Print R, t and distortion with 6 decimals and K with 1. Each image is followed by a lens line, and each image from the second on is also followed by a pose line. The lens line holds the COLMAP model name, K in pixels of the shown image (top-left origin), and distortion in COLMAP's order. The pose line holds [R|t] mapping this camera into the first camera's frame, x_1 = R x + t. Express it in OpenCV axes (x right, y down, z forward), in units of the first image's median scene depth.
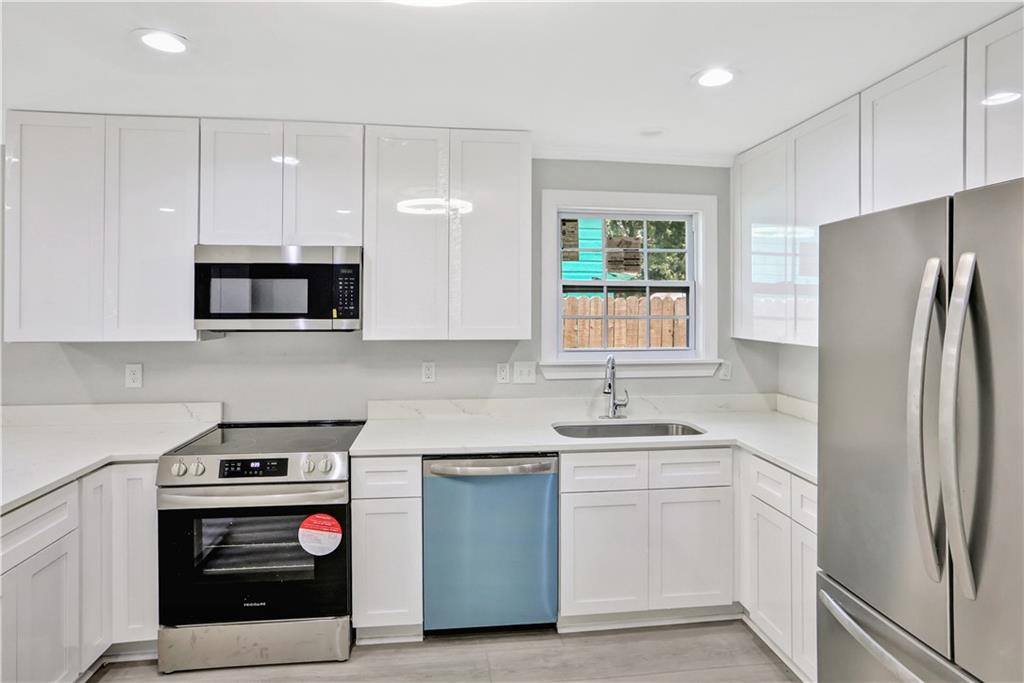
lens RADIAL K [[539.2, 0, 511.1], [0, 539.2, 310.1], [0, 0, 1]] dist [-0.001430, 0.001800]
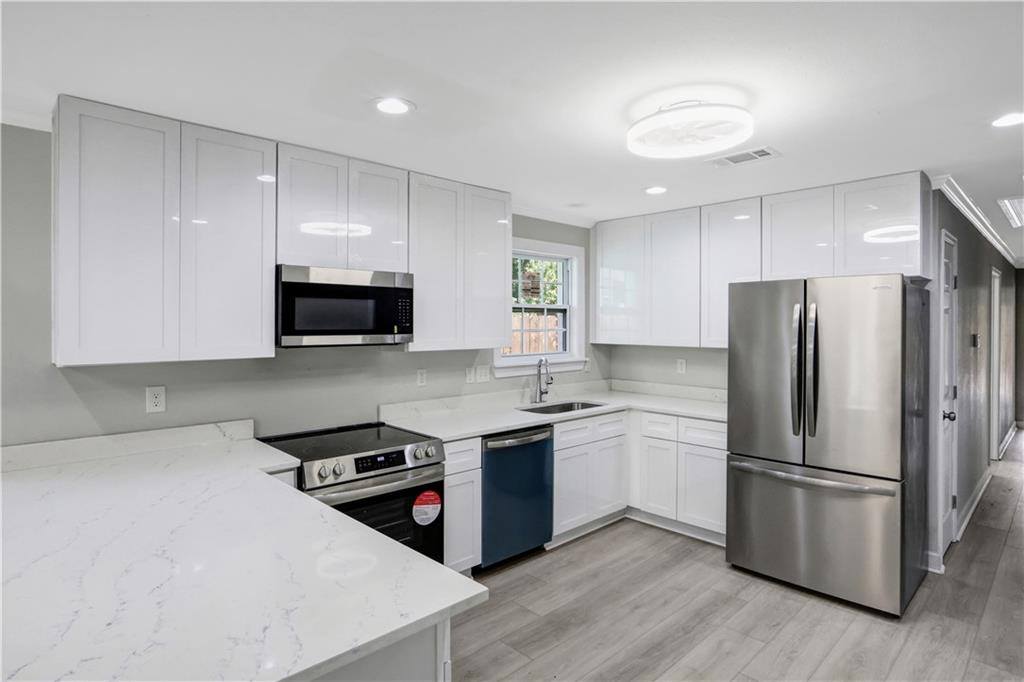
lens RADIAL K [[553.3, 0, 513.2], [0, 553.3, 321.9], [0, 0, 1]] dist [-0.003122, -0.000786]
pose [[0.798718, 0.000999, 0.601705, -0.843126], [-0.001696, 0.999998, 0.000592, -0.011476], [-0.601703, -0.001493, 0.798718, -0.120014]]
